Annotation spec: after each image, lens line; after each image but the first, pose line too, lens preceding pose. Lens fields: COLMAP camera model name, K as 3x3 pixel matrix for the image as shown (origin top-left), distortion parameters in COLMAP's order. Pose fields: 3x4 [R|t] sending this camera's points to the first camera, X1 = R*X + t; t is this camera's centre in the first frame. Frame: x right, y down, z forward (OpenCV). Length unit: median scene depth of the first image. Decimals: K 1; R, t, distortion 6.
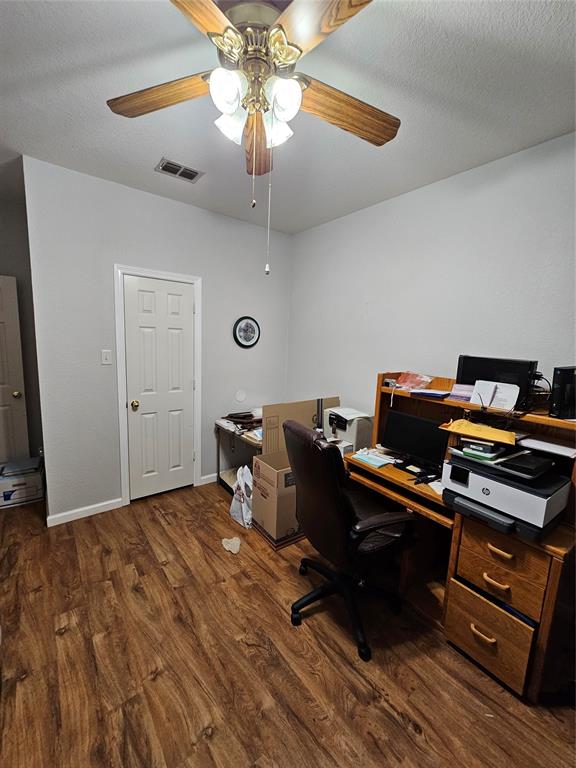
lens RADIAL K [[314.5, 0, 284.3], [0, 314.5, 382.0], [0, 0, 1]] dist [-0.002872, -0.000986]
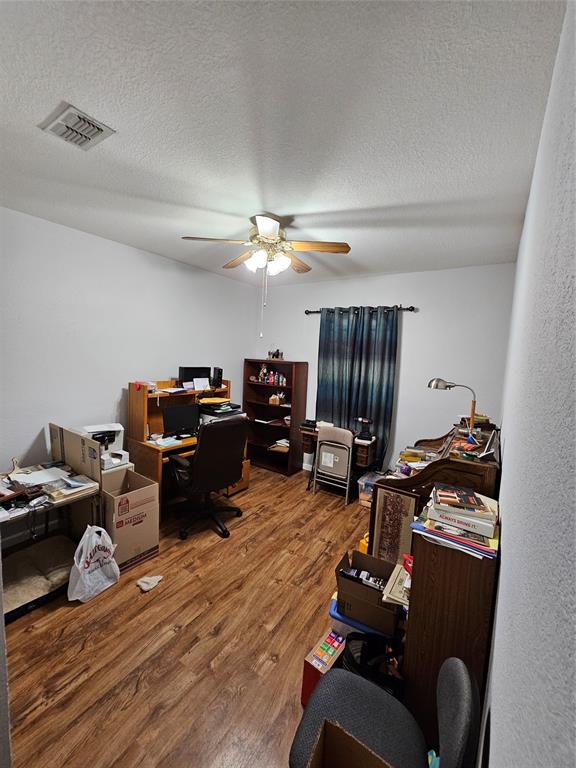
lens RADIAL K [[314.5, 0, 284.3], [0, 314.5, 382.0], [0, 0, 1]] dist [-0.002872, -0.000986]
pose [[-0.308684, -0.141777, 0.940539, -1.395244], [0.076581, 0.981914, 0.173148, -0.277583], [-0.948077, 0.125476, -0.292243, 1.016949]]
